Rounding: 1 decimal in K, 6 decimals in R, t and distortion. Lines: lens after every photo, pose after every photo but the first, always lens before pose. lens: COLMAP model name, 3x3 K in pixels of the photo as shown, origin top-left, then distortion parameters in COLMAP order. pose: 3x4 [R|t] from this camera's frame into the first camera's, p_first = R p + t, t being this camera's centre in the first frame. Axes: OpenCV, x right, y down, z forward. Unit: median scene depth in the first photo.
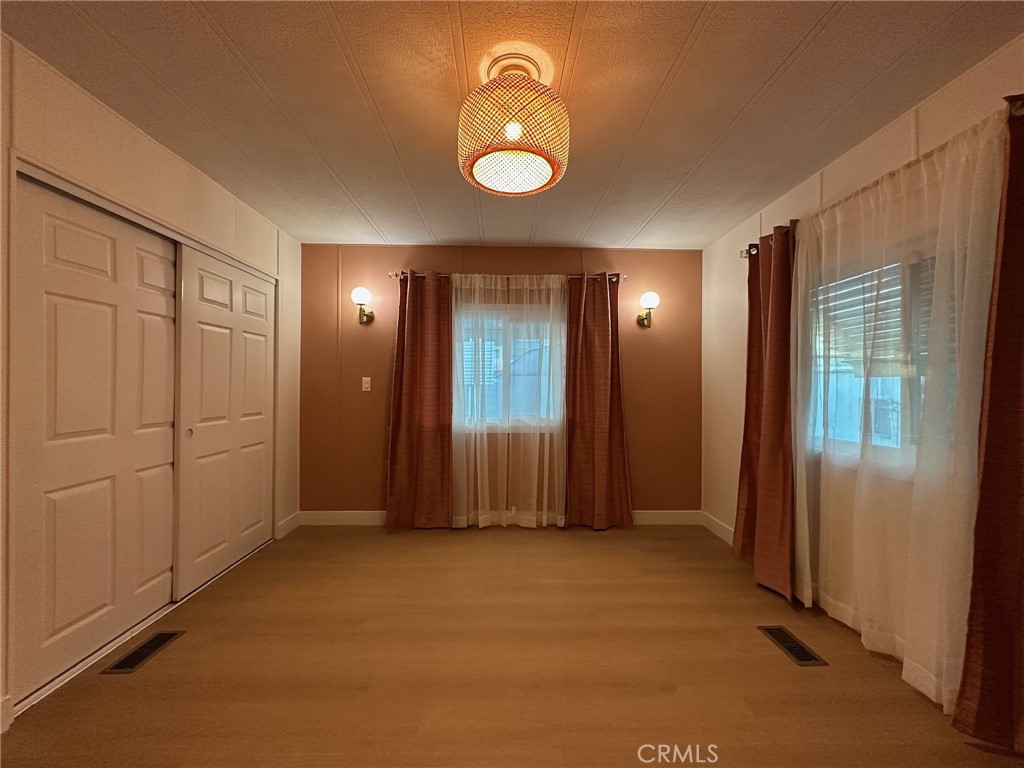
lens RADIAL K [[409.0, 0, 510.4], [0, 409.0, 384.8], [0, 0, 1]] dist [-0.003311, 0.001267]
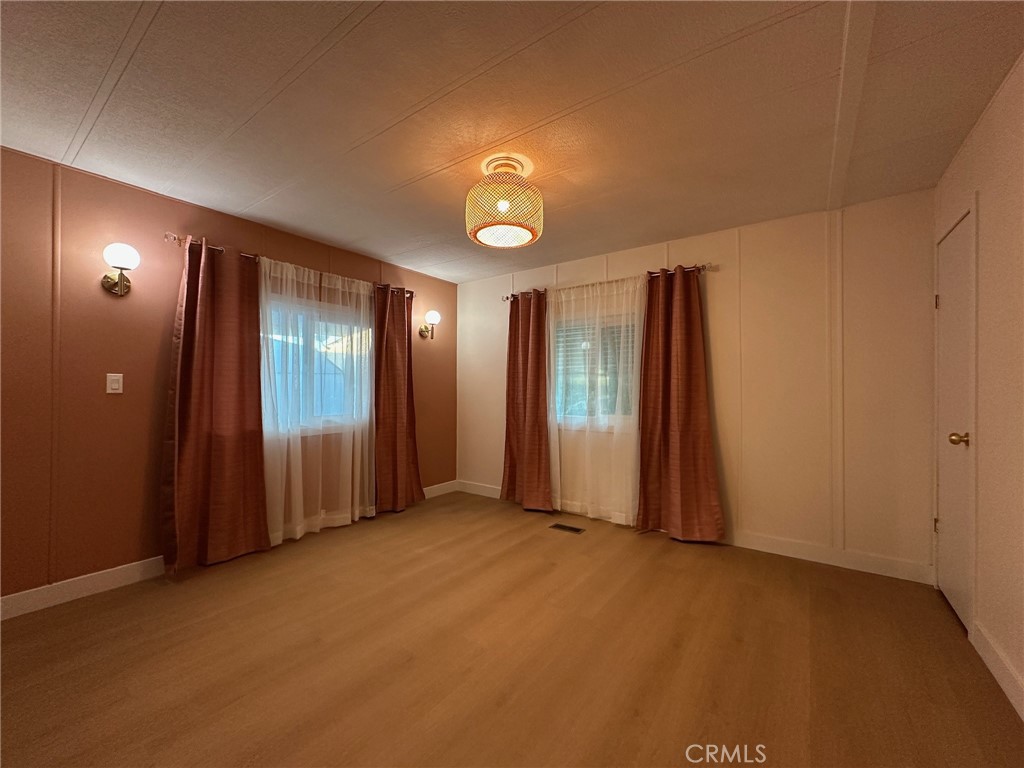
lens RADIAL K [[409.0, 0, 511.8], [0, 409.0, 387.7], [0, 0, 1]] dist [-0.003311, 0.001267]
pose [[0.606834, -0.002964, 0.794823, -0.504612], [-0.002934, 0.999978, 0.005970, -0.000783], [-0.794824, -0.005955, 0.606811, 0.052154]]
